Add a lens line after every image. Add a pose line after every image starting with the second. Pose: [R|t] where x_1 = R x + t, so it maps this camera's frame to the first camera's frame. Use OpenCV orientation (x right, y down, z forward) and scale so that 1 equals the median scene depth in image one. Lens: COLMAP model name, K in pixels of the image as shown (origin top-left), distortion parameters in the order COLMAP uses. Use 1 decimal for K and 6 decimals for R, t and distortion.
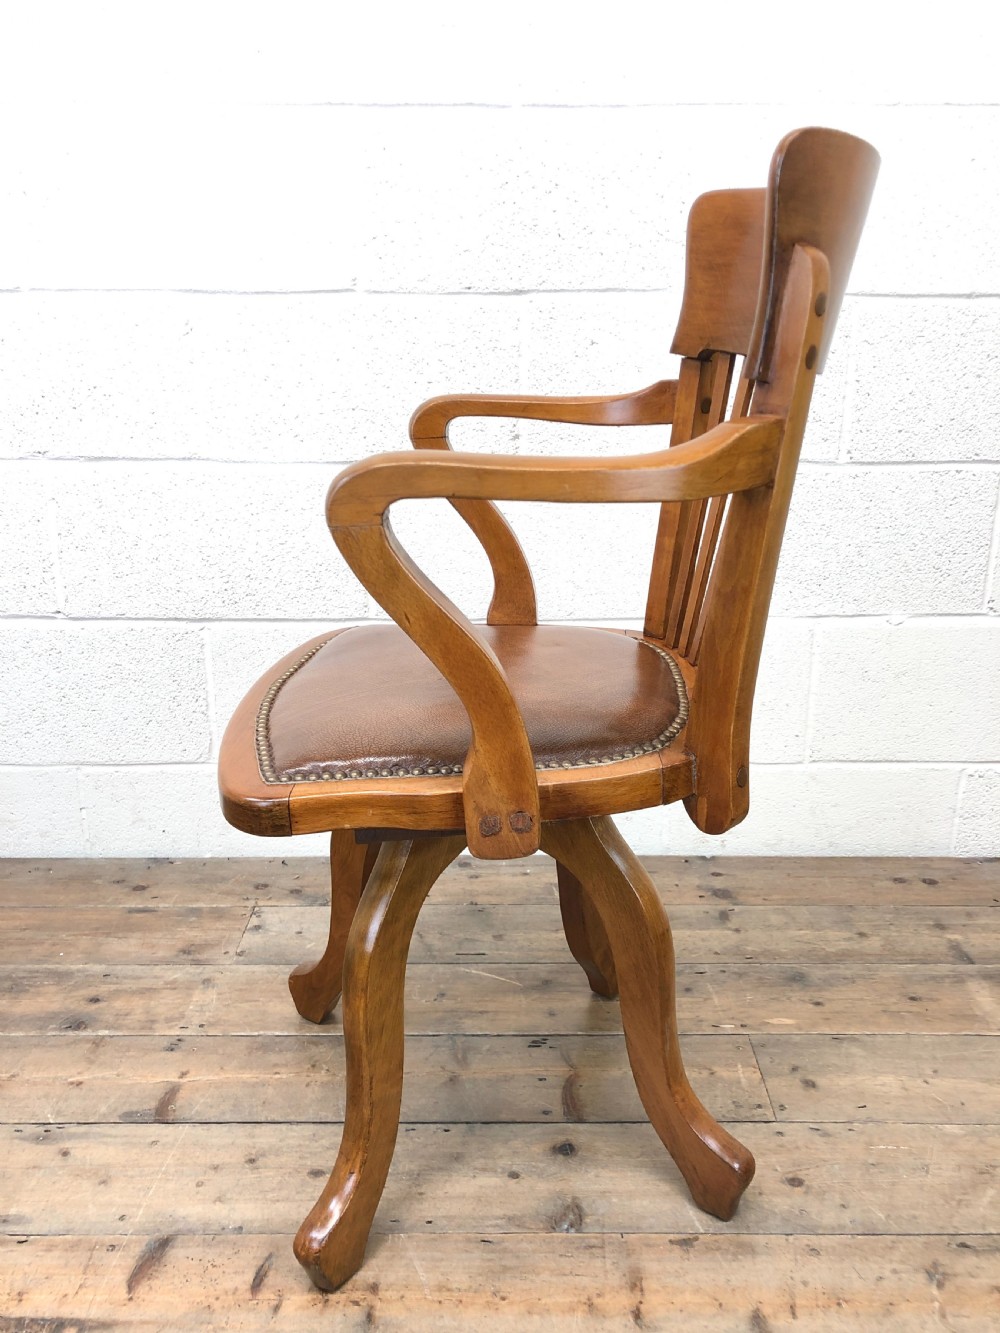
lens RADIAL K [[1093.9, 0, 496.0], [0, 1093.9, 655.4], [0, 0, 1]] dist [0.015312, -0.006017]
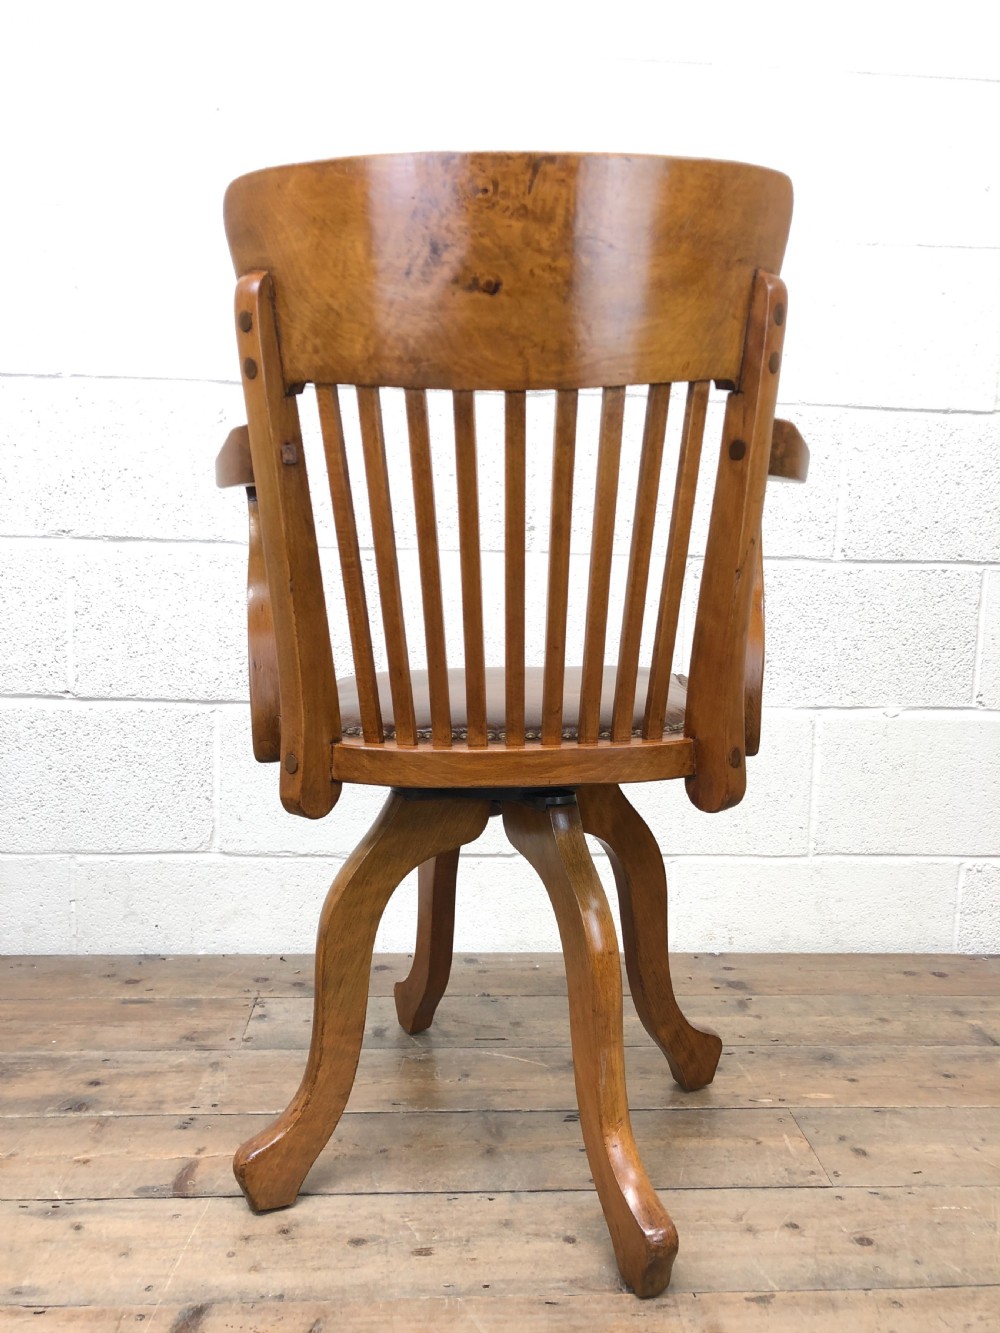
lens RADIAL K [[1093.9, 0, 494.3], [0, 1093.9, 654.0], [0, 0, 1]] dist [0.015312, -0.006017]
pose [[0.997760, 0.017986, 0.064440, -0.086752], [-0.006502, 0.984696, -0.174159, 0.106669], [-0.066586, 0.173350, 0.982607, -0.004237]]
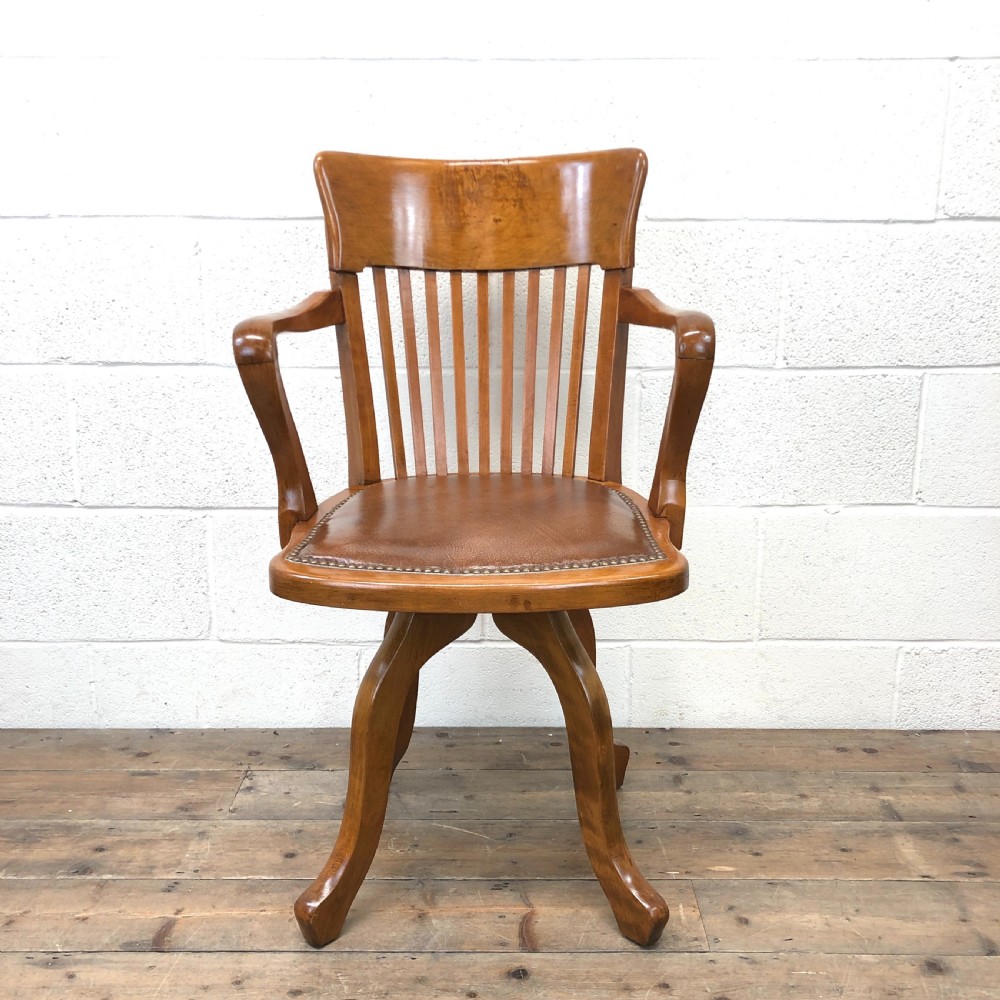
lens RADIAL K [[1091.8, 0, 493.9], [0, 1091.8, 491.3], [0, 0, 1]] dist [0.014623, 0.000000]
pose [[0.999981, 0.001202, -0.006014, 0.033488], [-0.001606, 0.997711, -0.067601, 0.027003], [0.005919, 0.067609, 0.997694, -0.110741]]
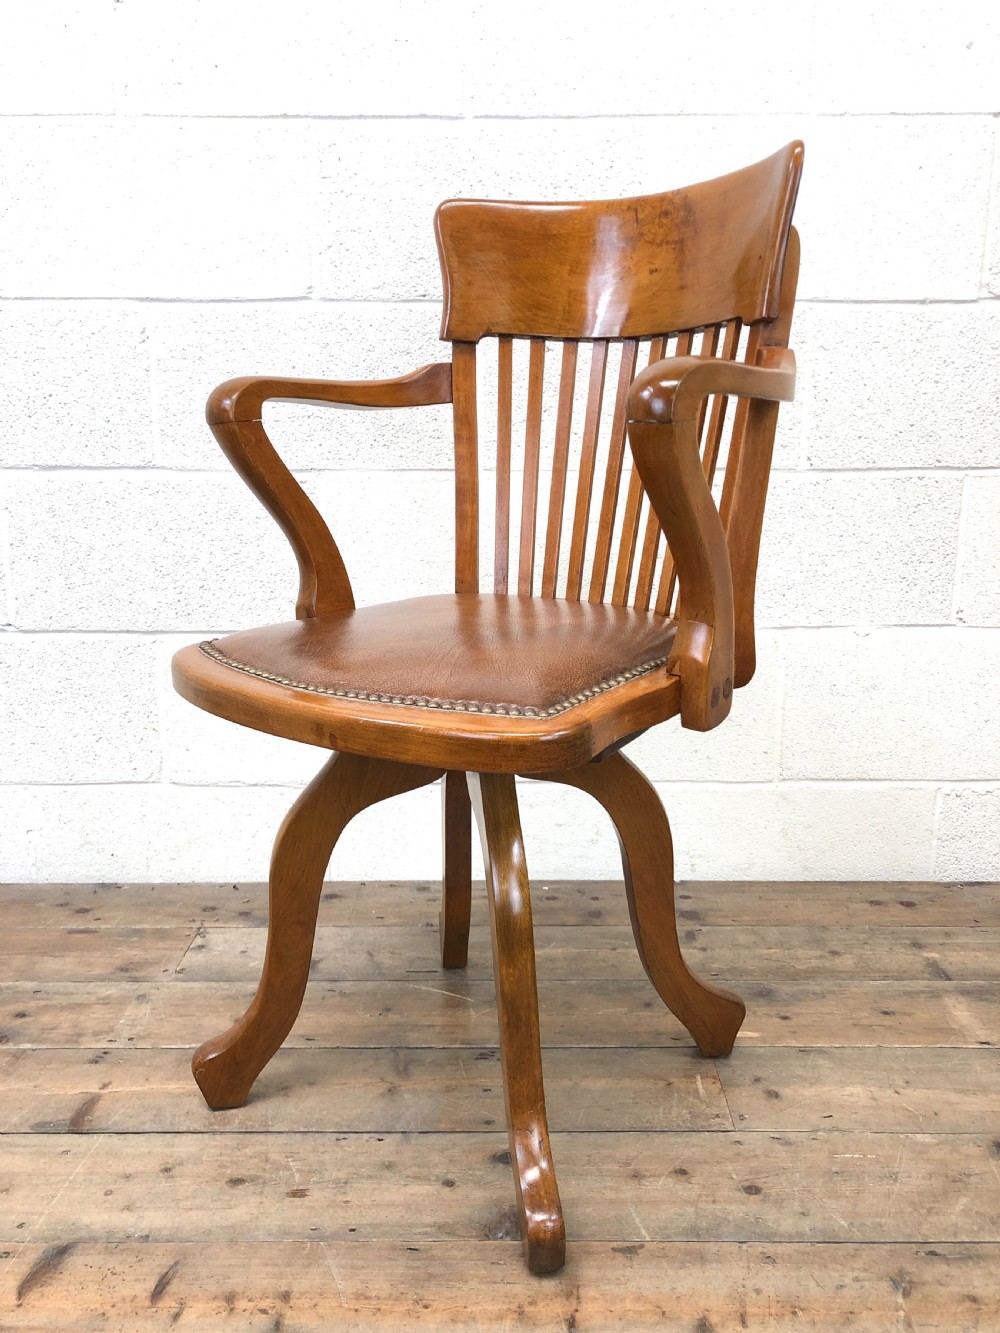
lens RADIAL K [[1093.9, 0, 492.5], [0, 1093.9, 656.9], [0, 0, 1]] dist [0.015312, -0.006017]
pose [[0.999980, -0.001940, -0.005999, 0.044310], [0.001420, 0.996335, -0.085531, 0.081411], [0.006143, 0.085521, 0.996317, 0.028891]]
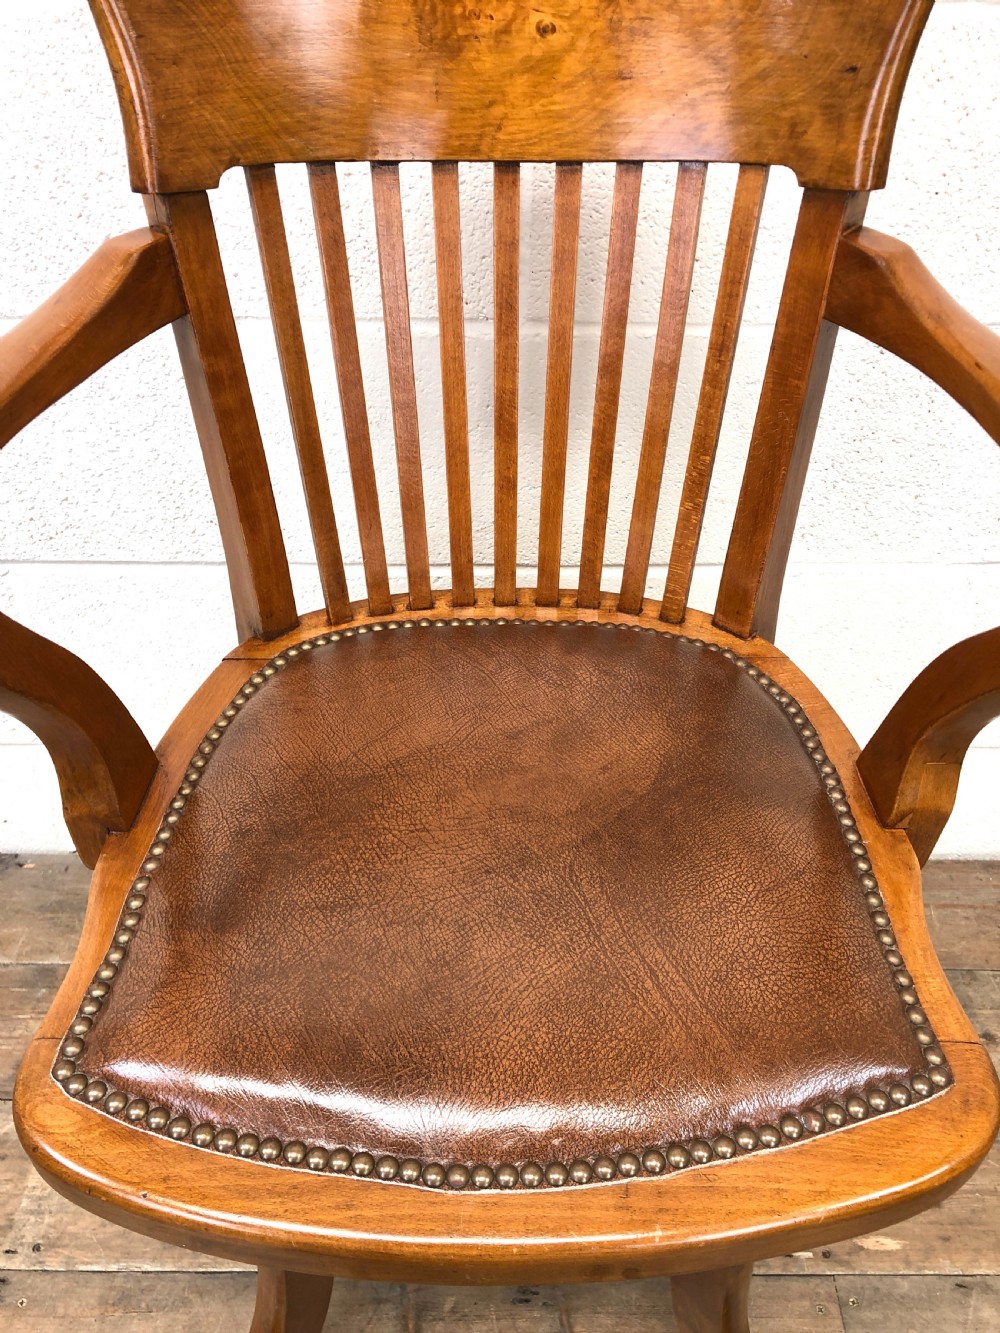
lens RADIAL K [[1093.9, 0, 492.6], [0, 1093.9, 651.7], [0, 0, 1]] dist [0.015312, -0.006017]
pose [[0.999945, 0.007902, 0.006960, 0.007998], [-0.009857, 0.934974, 0.354580, -0.230483], [-0.003705, -0.354629, 0.935000, 0.436465]]
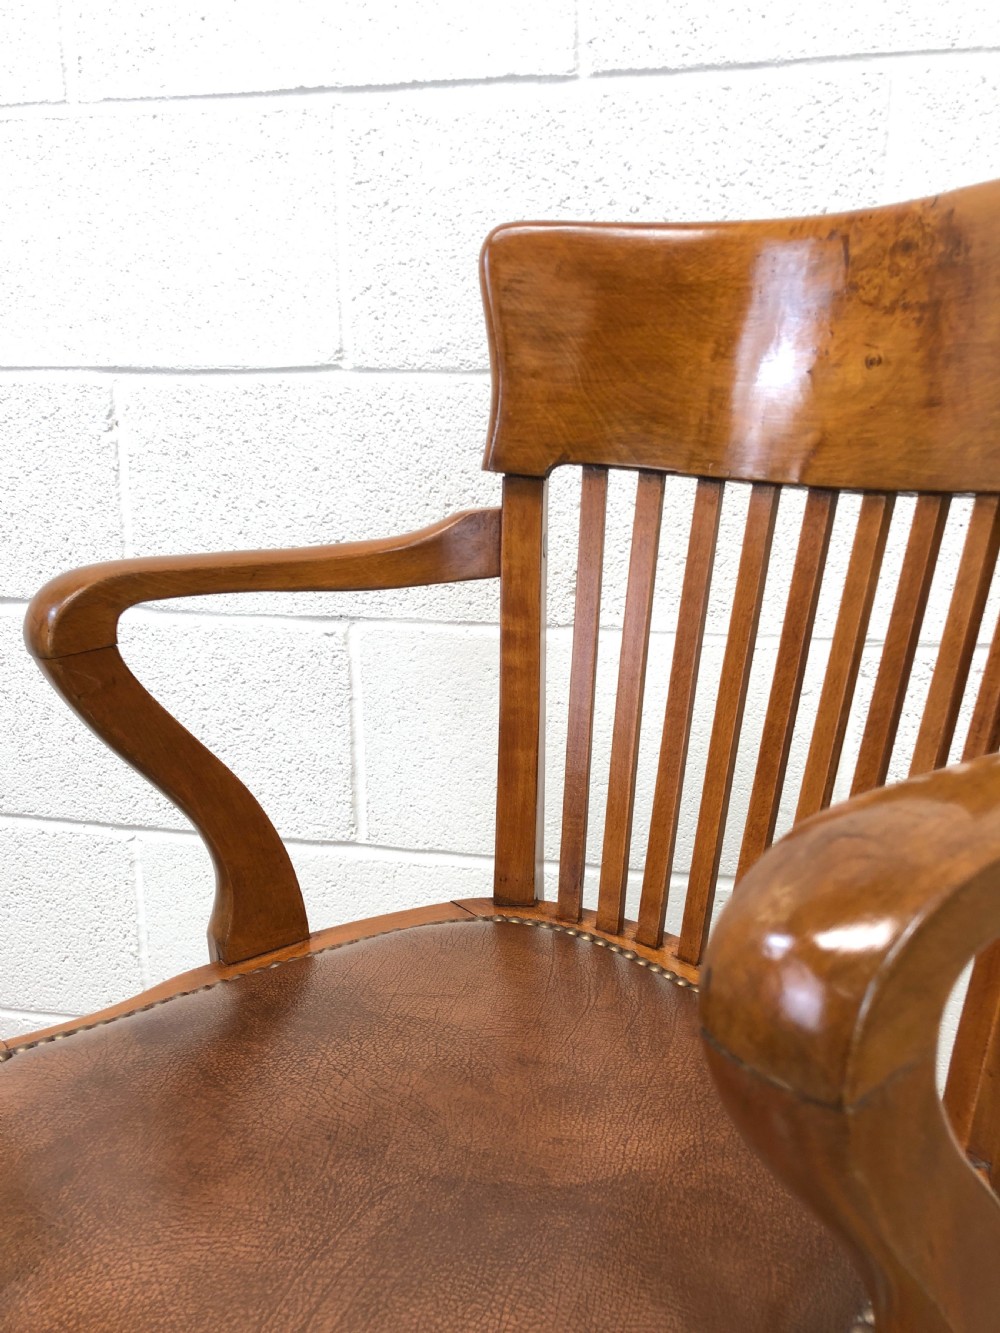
lens RADIAL K [[1093.9, 0, 494.2], [0, 1093.9, 652.9], [0, 0, 1]] dist [0.015312, -0.006017]
pose [[0.977497, 0.047324, -0.205571, 0.109137], [-0.060384, 0.996505, -0.057727, -0.129293], [0.202120, 0.068841, 0.976938, 0.387390]]
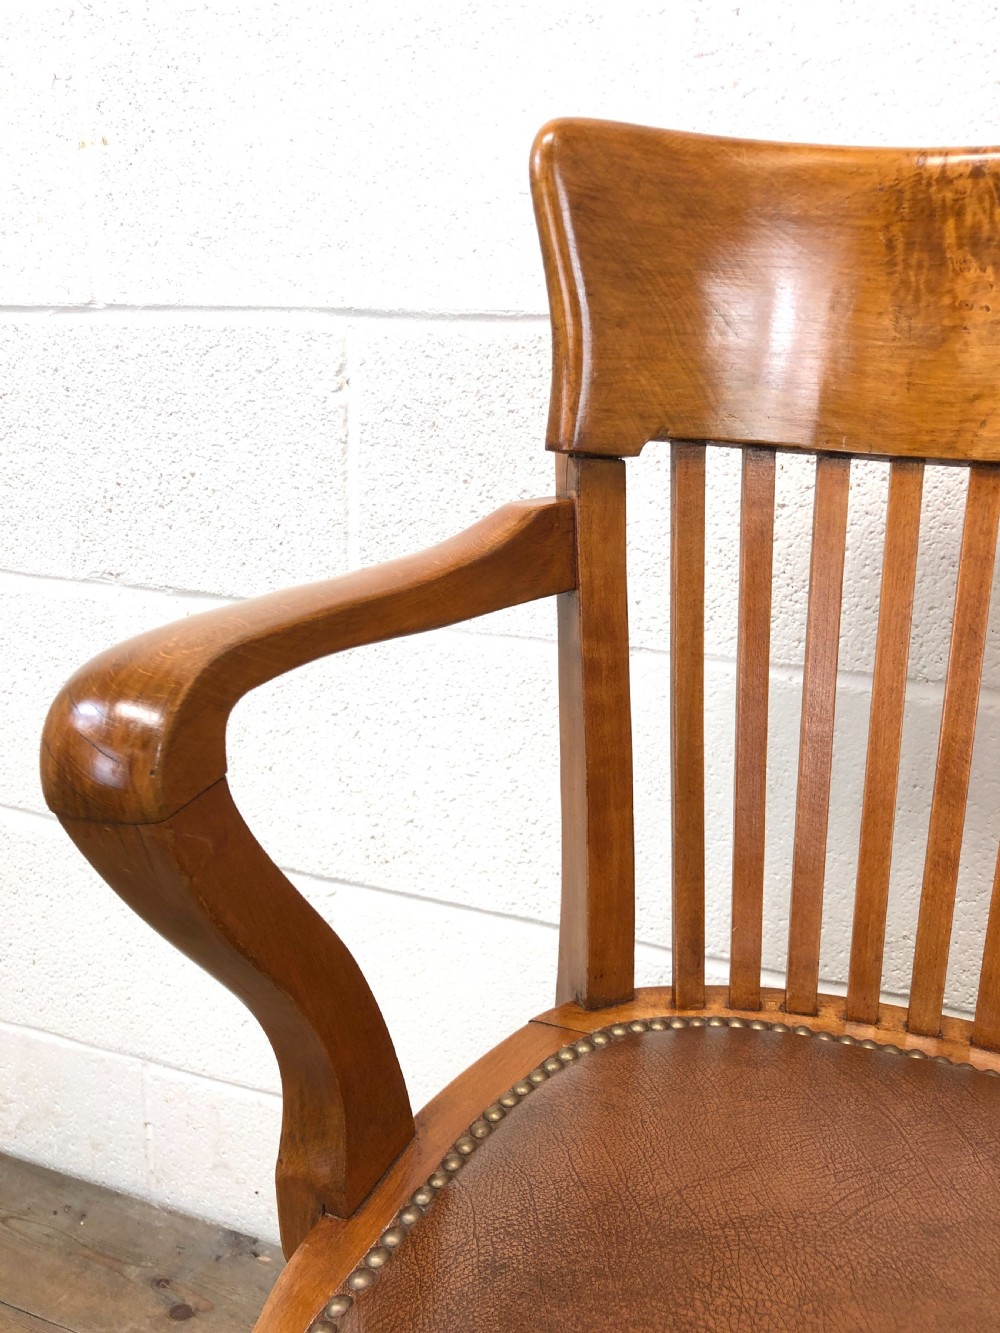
lens RADIAL K [[1093.9, 0, 500.8], [0, 1093.9, 656.1], [0, 0, 1]] dist [0.015312, -0.006017]
pose [[0.934189, 0.115992, -0.337398, -0.006052], [-0.128152, 0.991657, -0.013910, -0.167640], [0.332970, 0.056232, 0.941259, 0.531110]]
